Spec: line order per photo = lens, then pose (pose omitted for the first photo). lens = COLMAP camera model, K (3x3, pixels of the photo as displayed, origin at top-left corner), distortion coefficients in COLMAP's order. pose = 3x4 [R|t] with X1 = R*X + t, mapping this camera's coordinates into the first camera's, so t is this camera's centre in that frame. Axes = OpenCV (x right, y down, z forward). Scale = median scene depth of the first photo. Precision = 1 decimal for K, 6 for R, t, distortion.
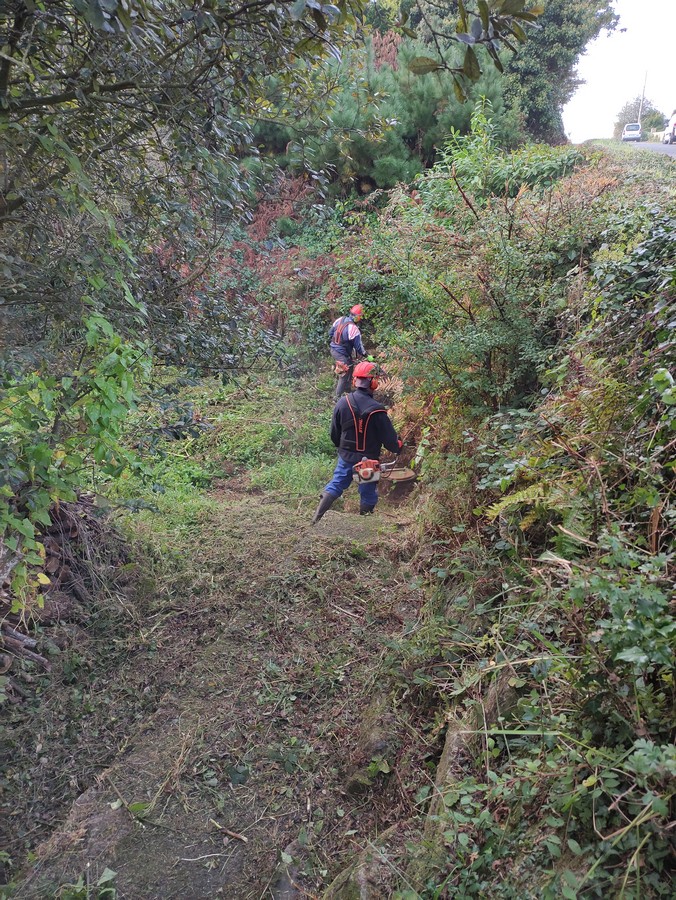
lens RADIAL K [[654.7, 0, 338.0], [0, 654.7, 450.0], [0, 0, 1]] dist [0.054359, -0.037665]
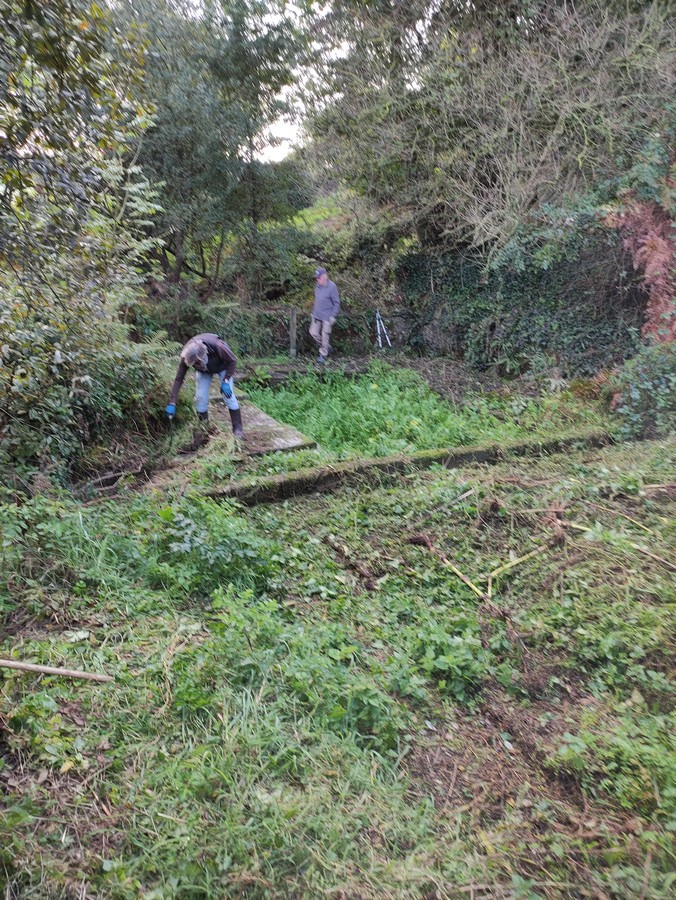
lens RADIAL K [[654.7, 0, 338.0], [0, 654.7, 450.0], [0, 0, 1]] dist [0.054359, -0.037665]
pose [[0.720603, 0.220420, -0.657379, -0.017010], [-0.256133, 0.965684, 0.043028, -0.083821], [0.644304, 0.137370, 0.752331, 0.554975]]
